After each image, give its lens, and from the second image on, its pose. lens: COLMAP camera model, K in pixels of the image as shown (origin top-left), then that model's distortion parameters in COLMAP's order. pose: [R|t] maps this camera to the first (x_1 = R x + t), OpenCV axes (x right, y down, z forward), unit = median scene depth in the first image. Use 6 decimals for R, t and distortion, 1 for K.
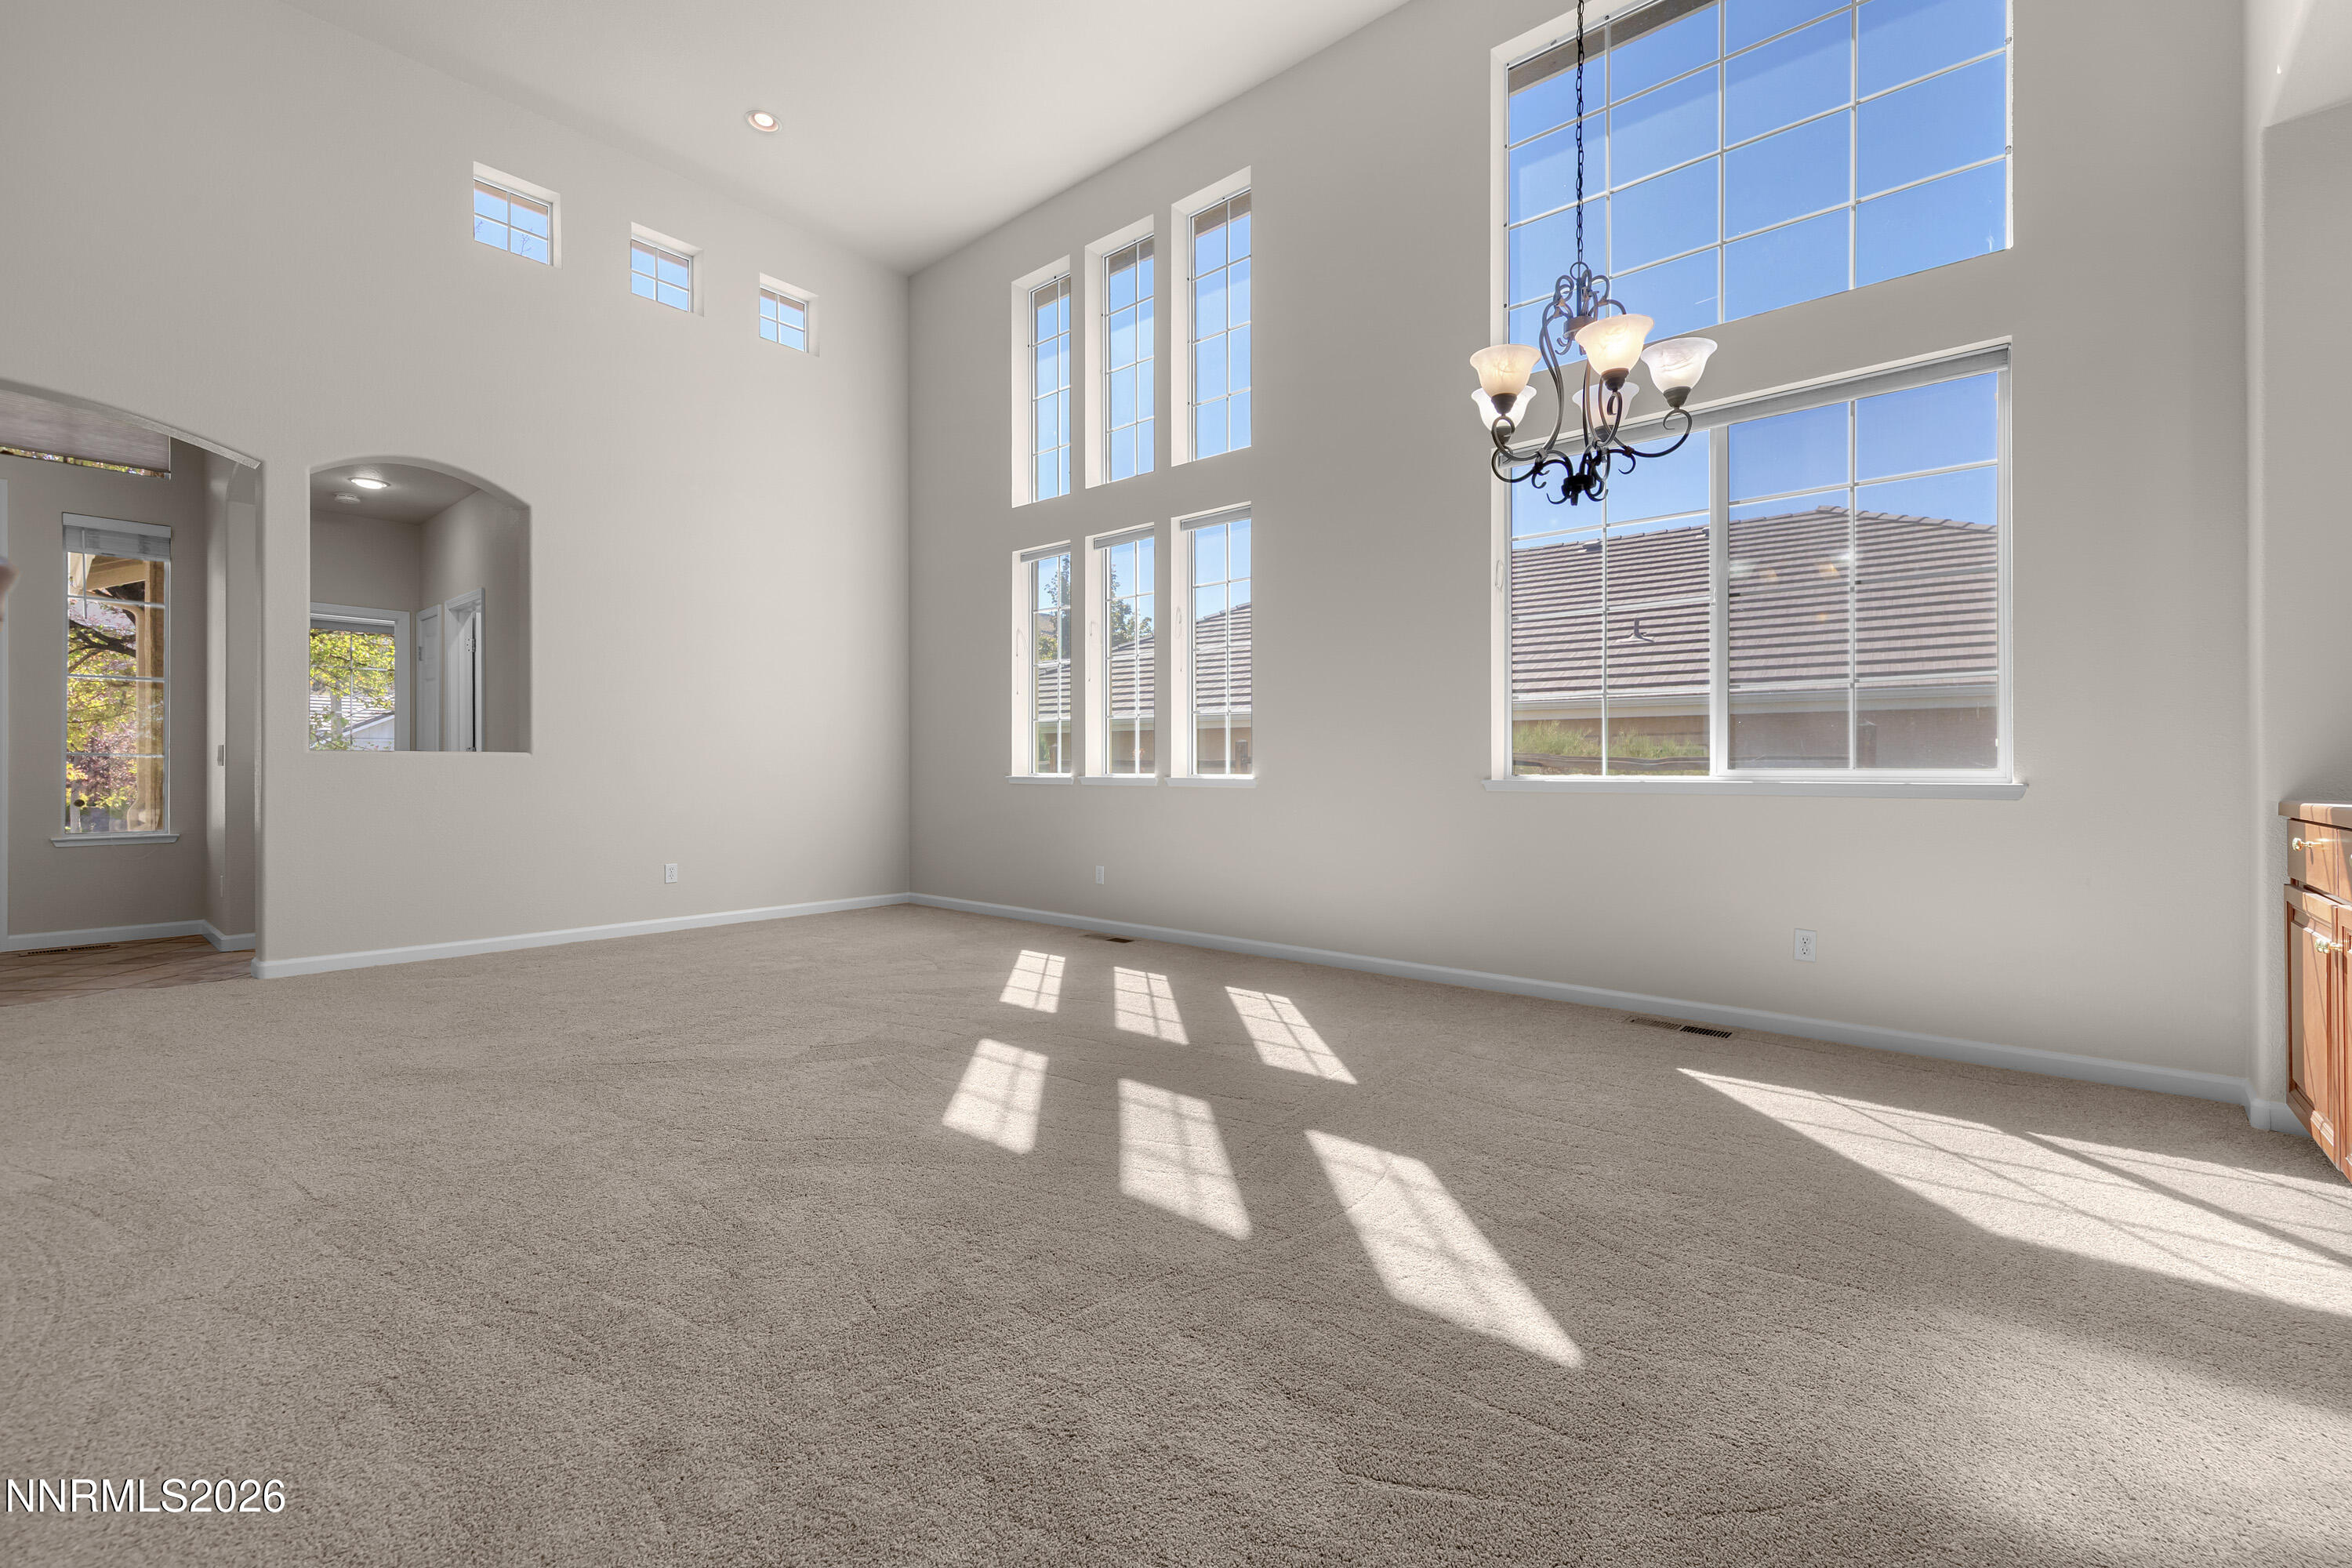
lens RADIAL K [[1007.9, 0, 1182.6], [0, 1007.9, 776.9], [0, 0, 1]] dist [0.000405, 0.000147]
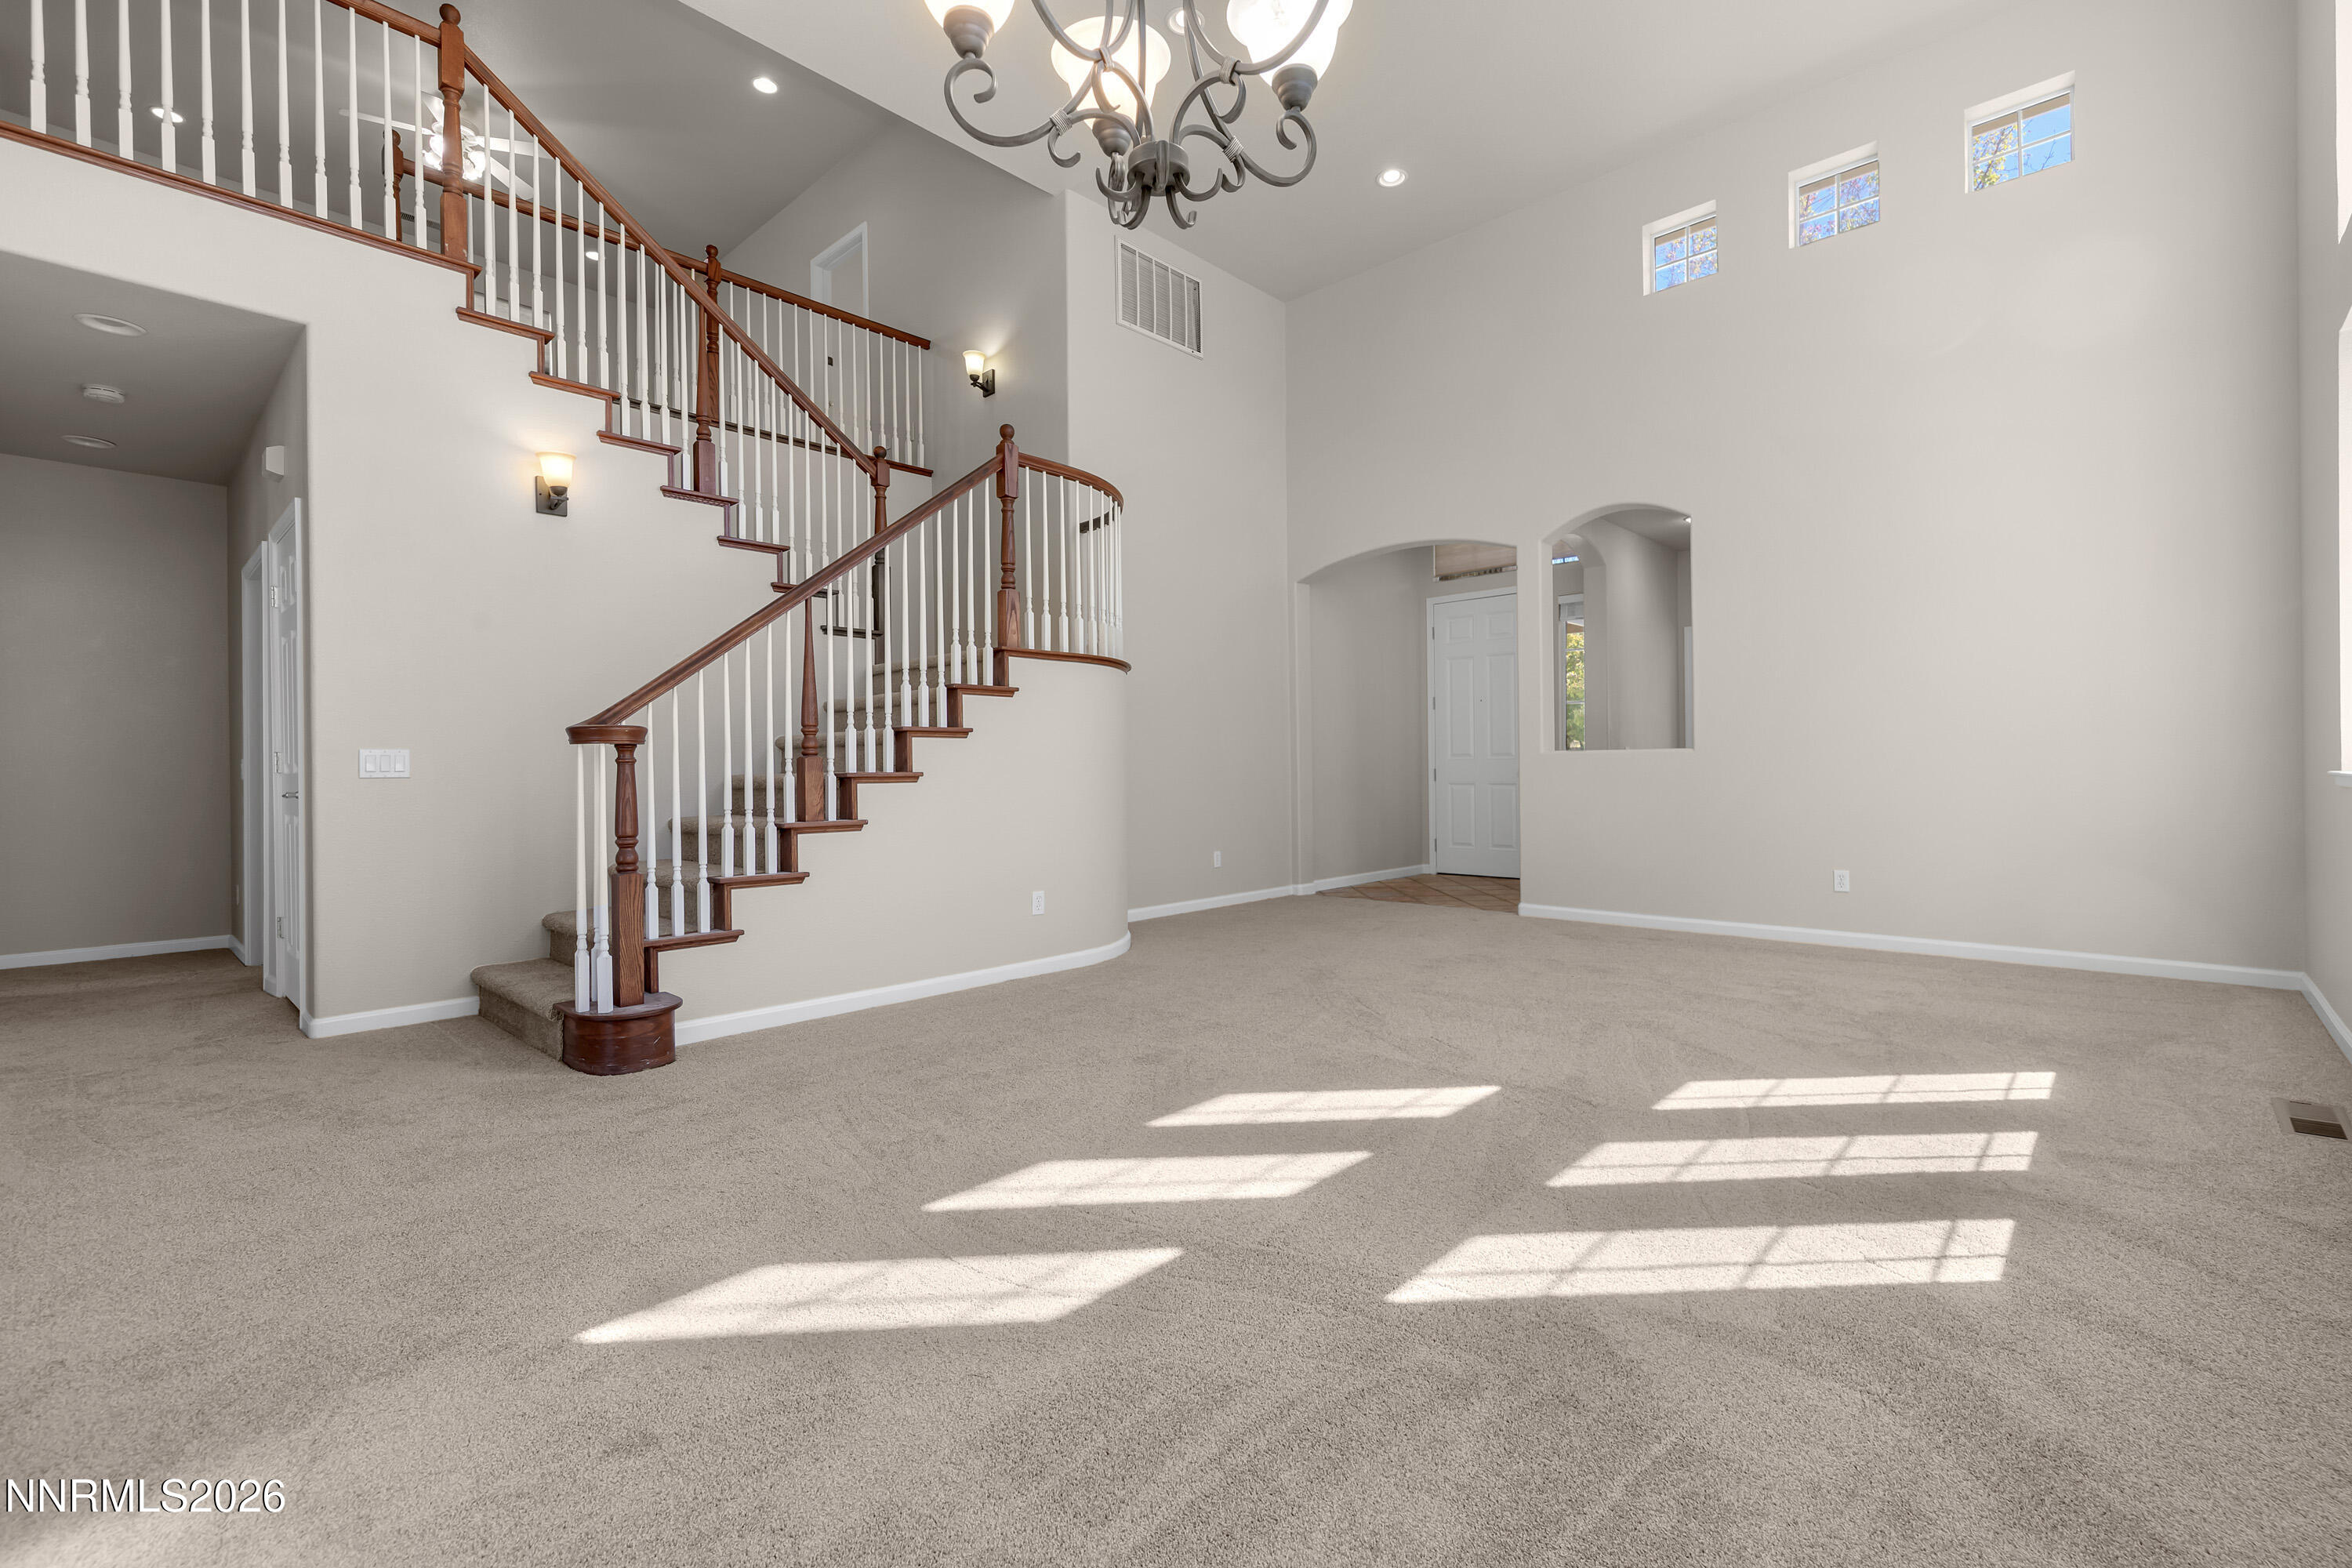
lens RADIAL K [[1007.9, 0, 1182.6], [0, 1007.9, 776.9], [0, 0, 1]] dist [0.000405, 0.000147]
pose [[-0.048867, 0.009820, -0.998757, 0.696387], [0.002686, 0.999949, 0.009701, -0.008475], [0.998802, -0.002209, -0.048891, 0.825293]]
